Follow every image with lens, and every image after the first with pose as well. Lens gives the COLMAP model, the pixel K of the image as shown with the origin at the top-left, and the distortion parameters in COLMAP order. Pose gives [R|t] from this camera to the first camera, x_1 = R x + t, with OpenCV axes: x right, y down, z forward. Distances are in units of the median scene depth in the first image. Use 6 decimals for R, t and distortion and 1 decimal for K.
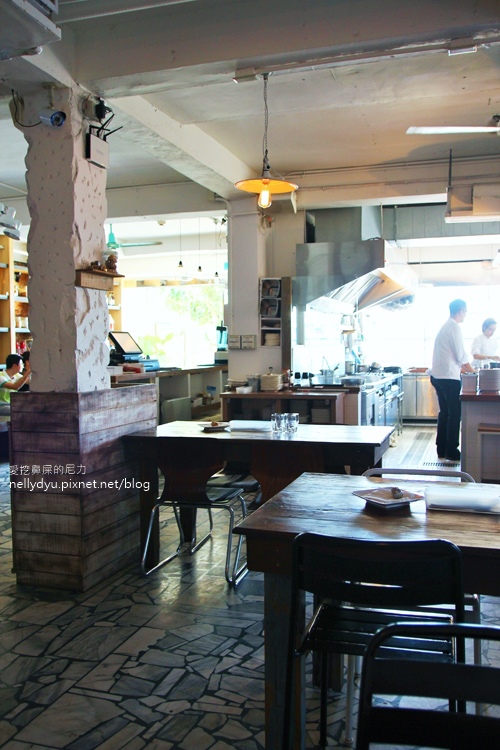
lens RADIAL K [[700.9, 0, 248.6], [0, 700.9, 350.8], [0, 0, 1]] dist [-0.008021, 0.000000]
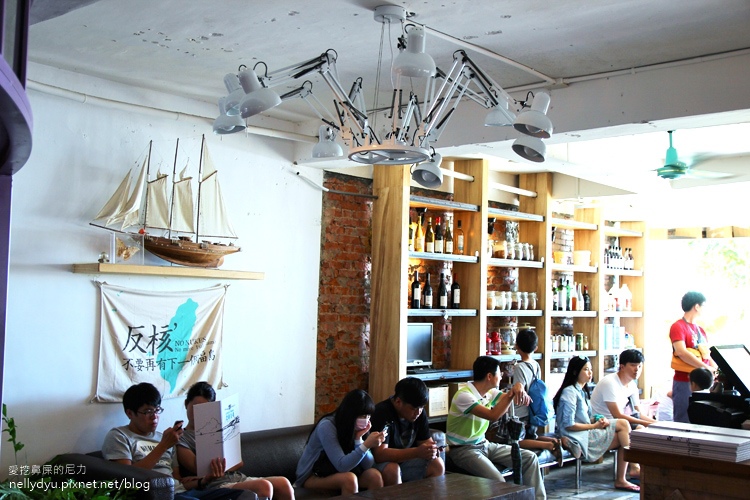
lens RADIAL K [[904.0, 0, 374.2], [0, 904.0, 250.6], [0, 0, 1]] dist [0.027013, 0.000000]
pose [[0.924372, 0.007268, -0.381424, -0.124990], [-0.033050, 0.997585, -0.061089, -0.032650], [0.380059, 0.069075, 0.922380, 0.236618]]
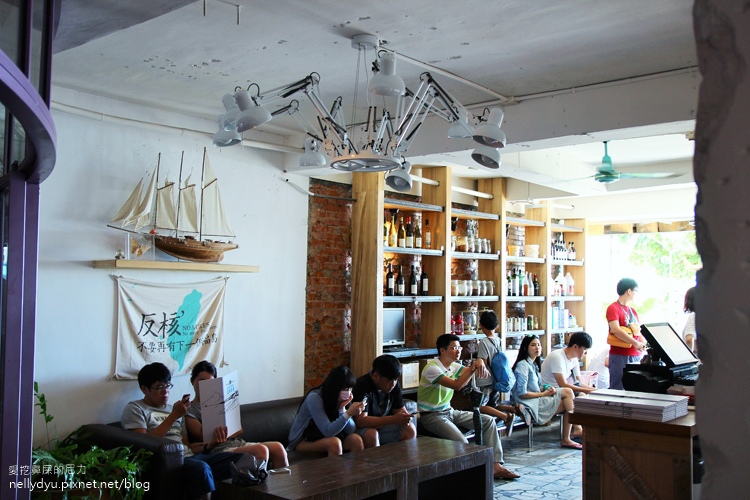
lens RADIAL K [[784.3, 0, 375.5], [0, 784.3, 246.6], [0, 0, 1]] dist [0.003586, 0.000000]
pose [[0.934708, -0.002099, -0.355409, -0.124026], [-0.021012, 0.997907, -0.061154, -0.032476], [0.354794, 0.064629, 0.932708, 0.233904]]
